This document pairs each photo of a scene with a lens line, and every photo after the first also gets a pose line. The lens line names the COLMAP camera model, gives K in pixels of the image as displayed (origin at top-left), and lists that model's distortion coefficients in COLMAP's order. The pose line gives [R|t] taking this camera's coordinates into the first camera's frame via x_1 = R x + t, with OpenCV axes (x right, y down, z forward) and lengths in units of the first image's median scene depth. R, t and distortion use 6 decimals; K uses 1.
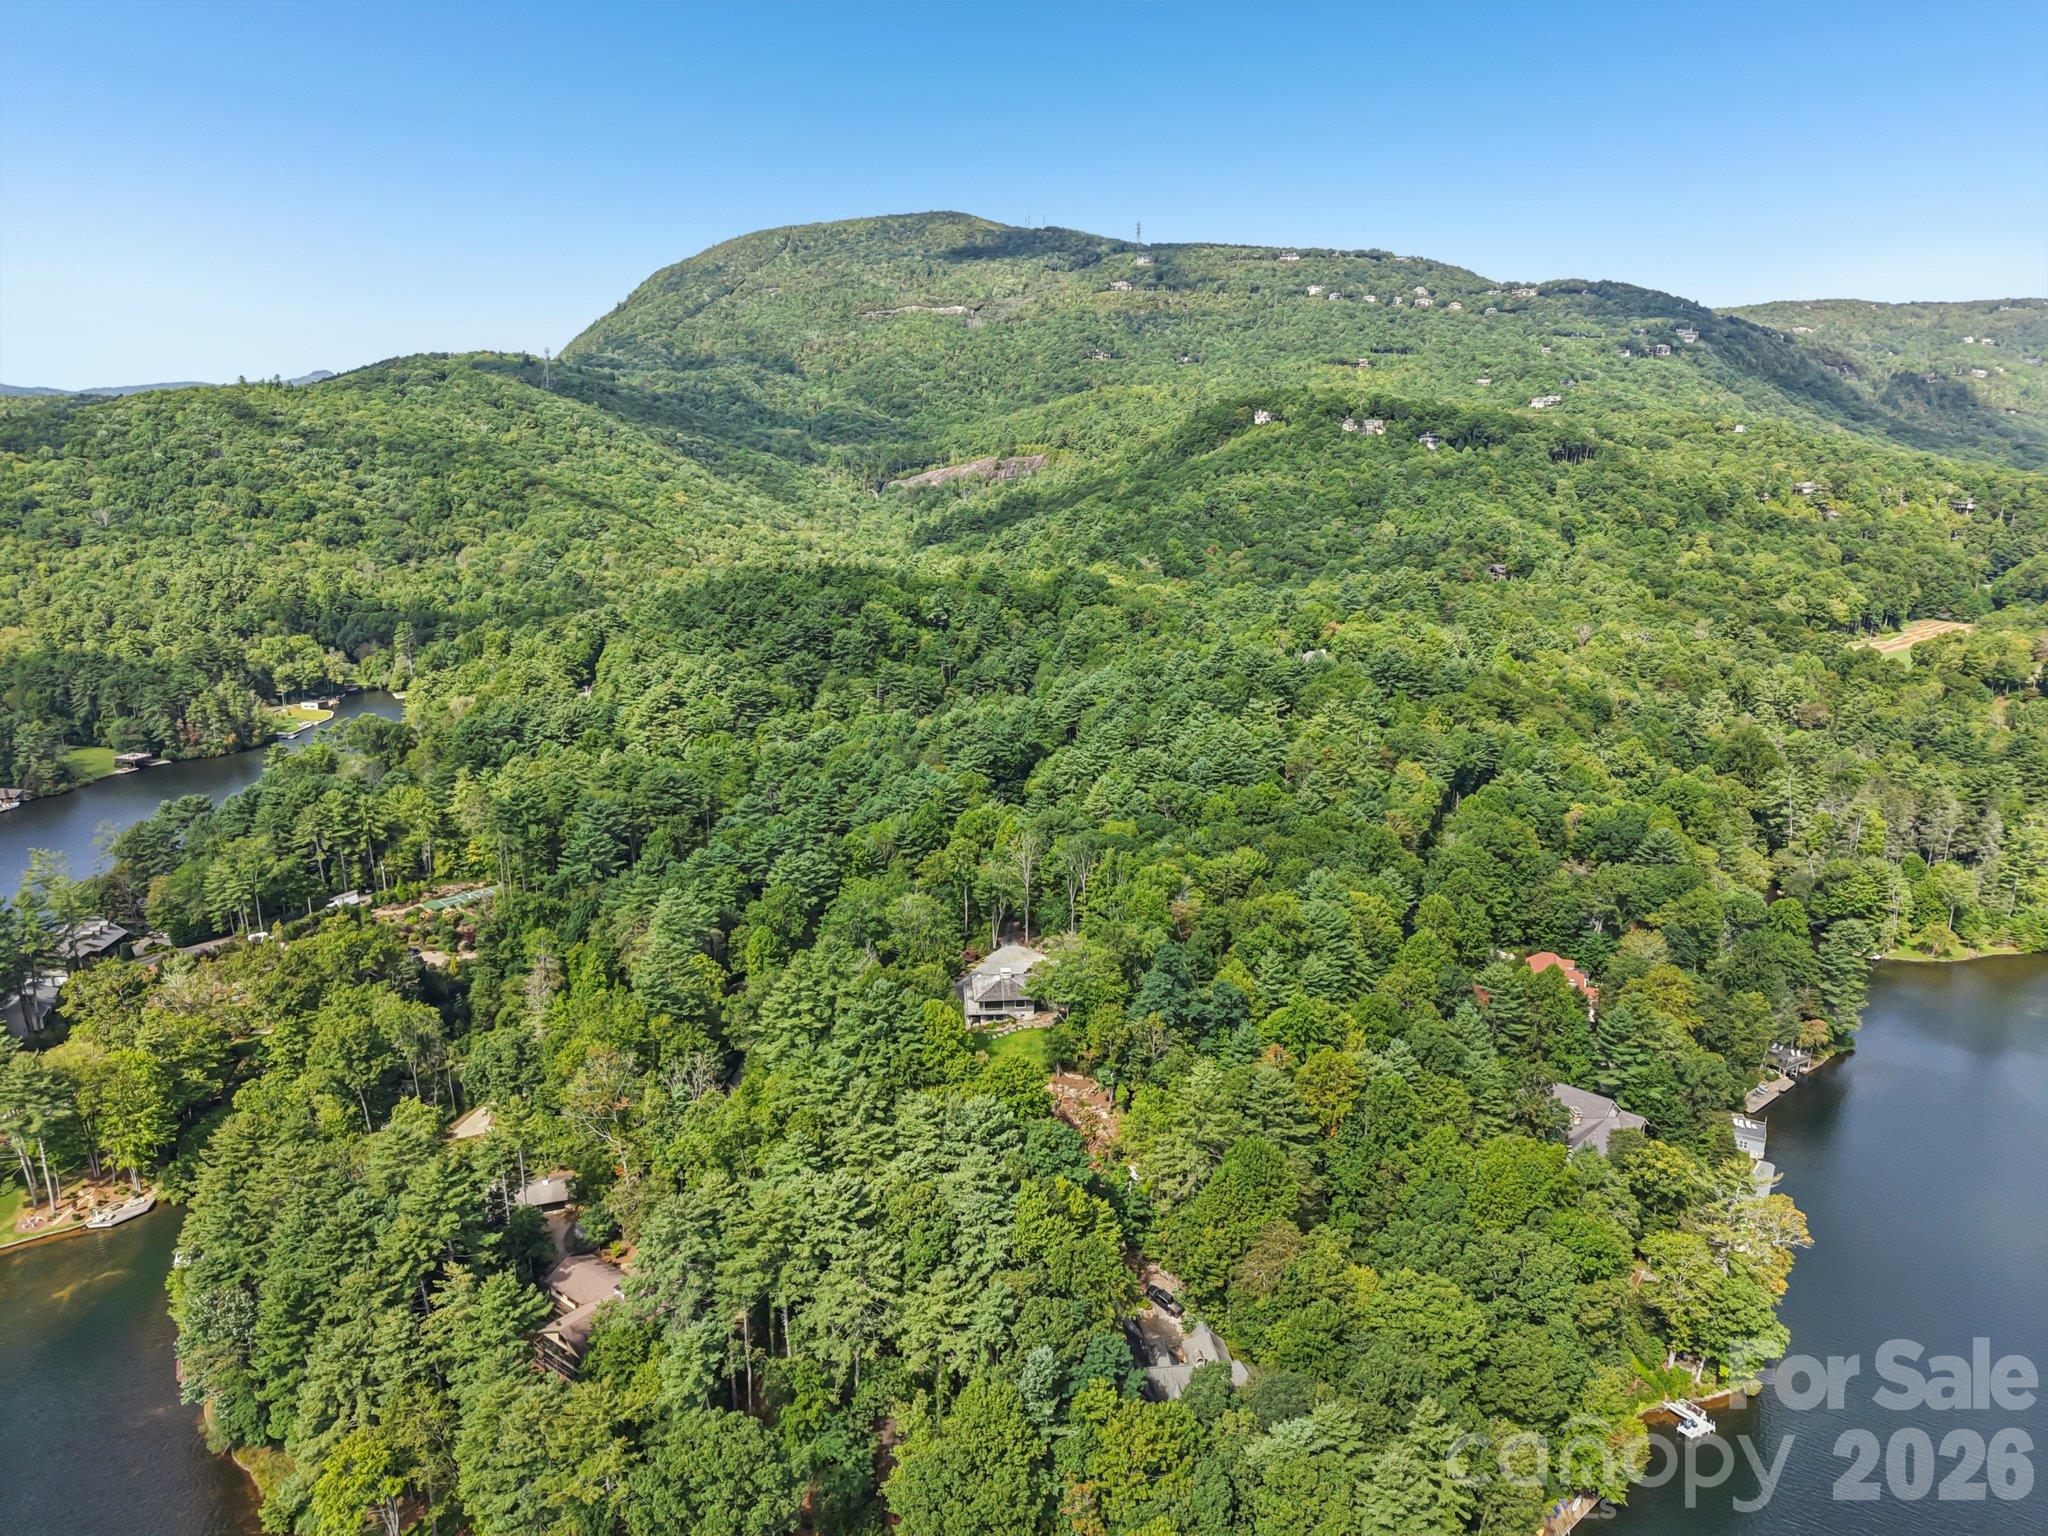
lens RADIAL K [[1439.1, 0, 1024.0], [0, 1439.1, 768.0], [0, 0, 1]] dist [0.020471, -0.037460]
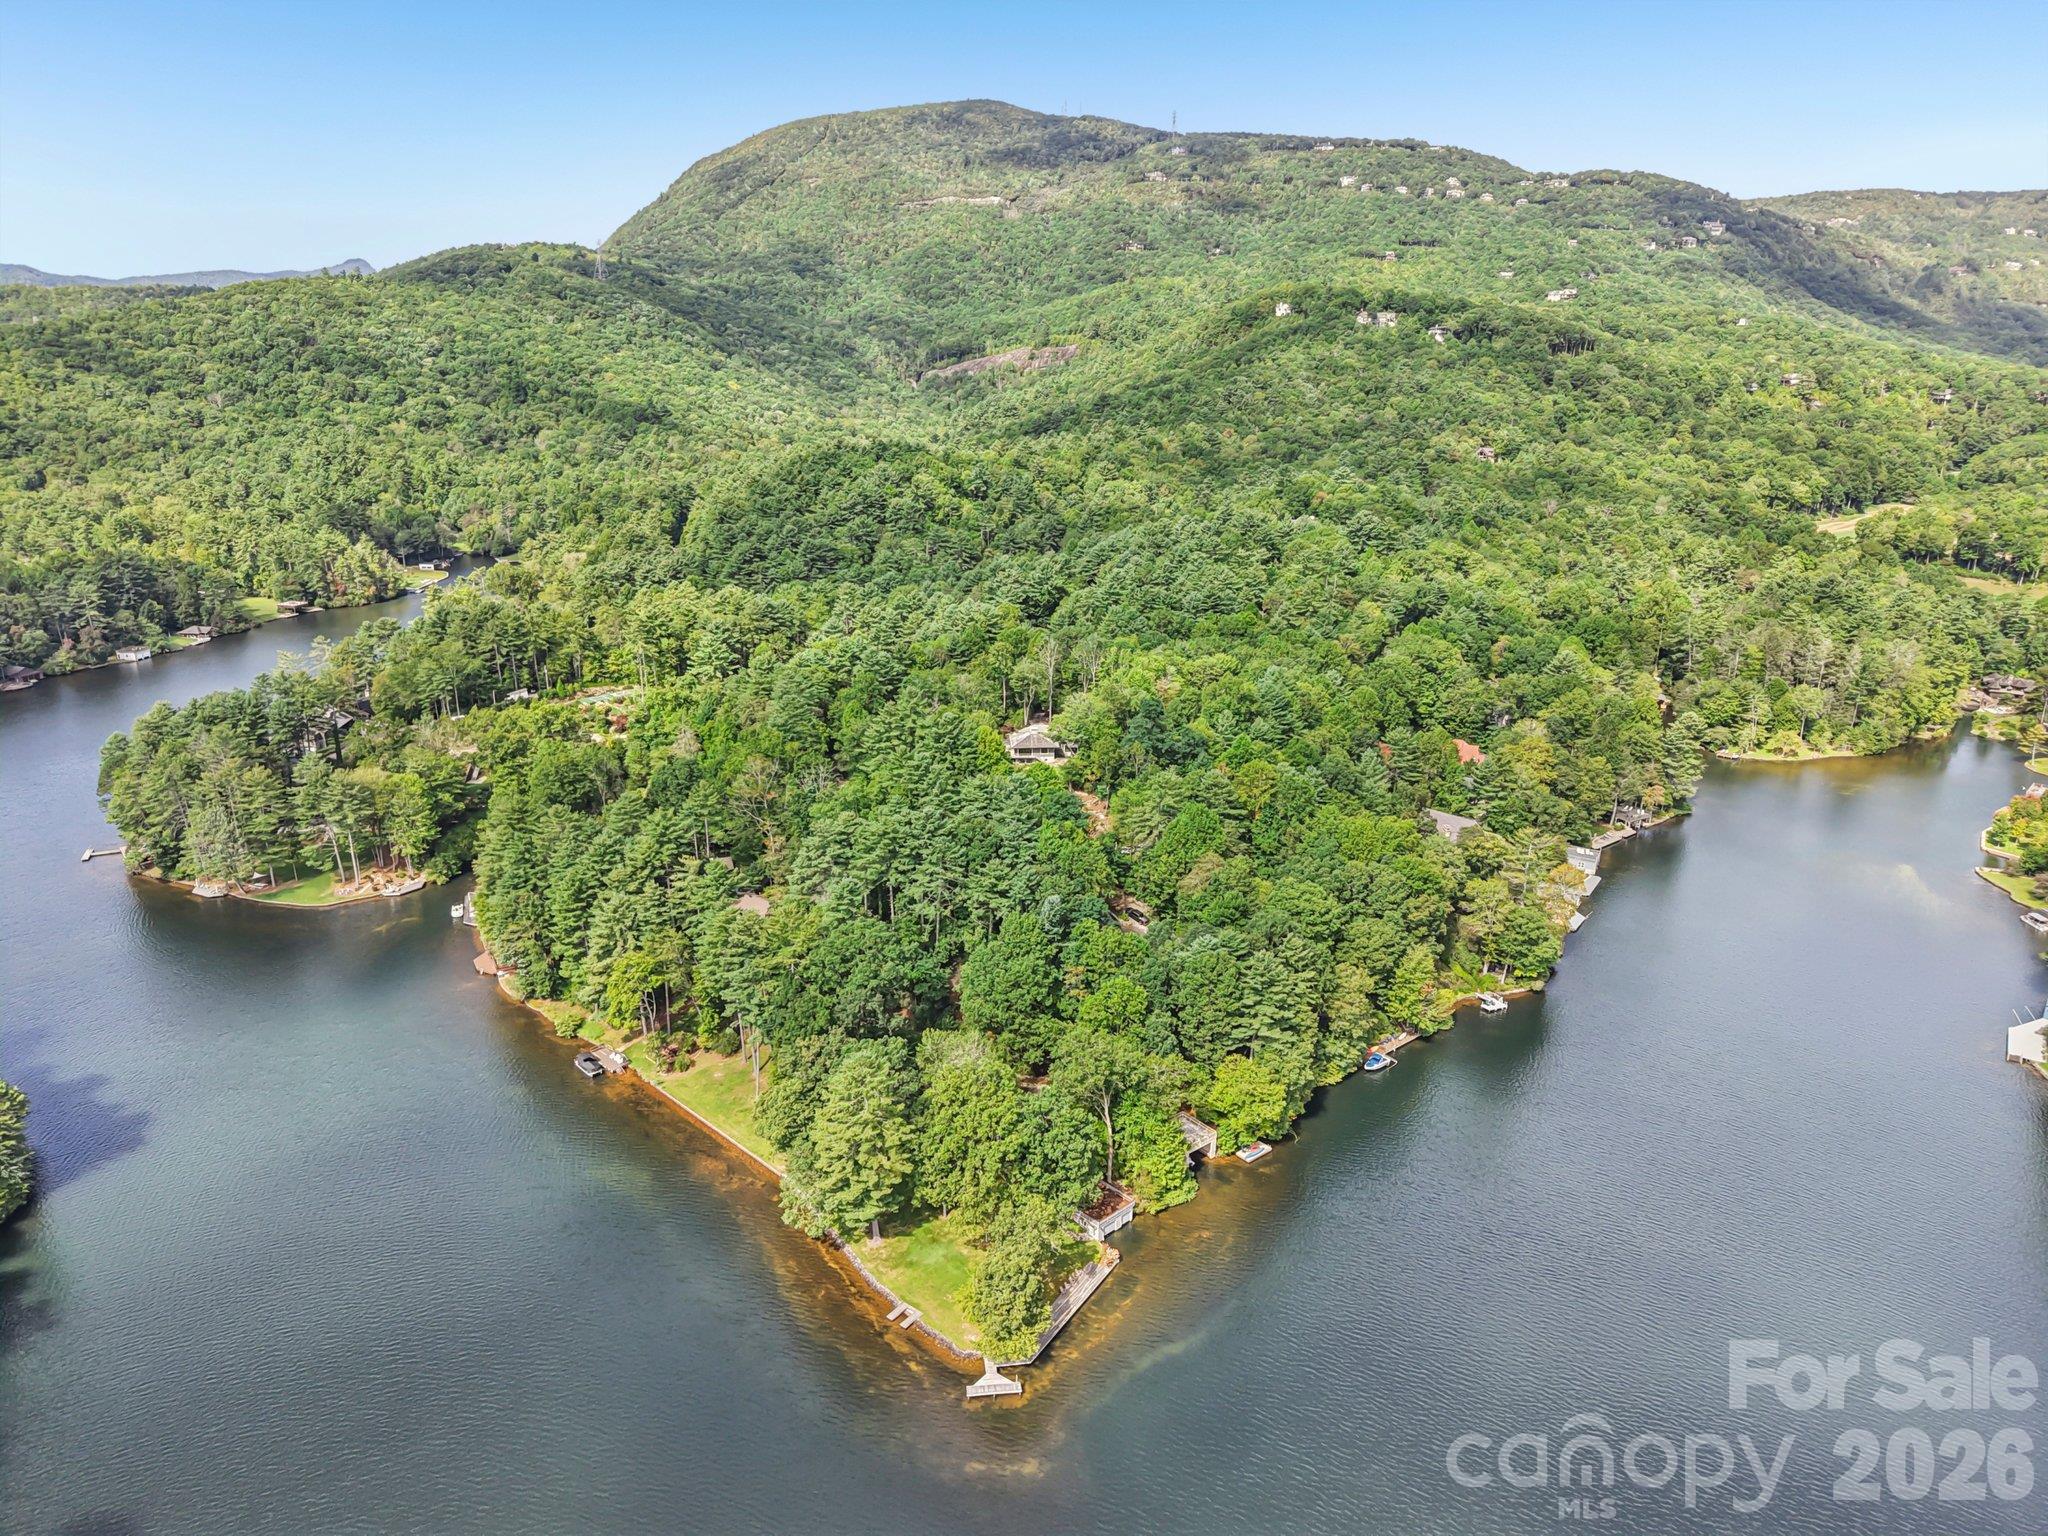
lens RADIAL K [[1439.1, 0, 1024.0], [0, 1439.1, 768.0], [0, 0, 1]] dist [0.020471, -0.037460]
pose [[0.999722, 0.009180, -0.021714, 0.003937], [-0.007633, 0.997498, 0.070279, 0.041994], [0.022305, -0.070094, 0.997291, -0.182241]]
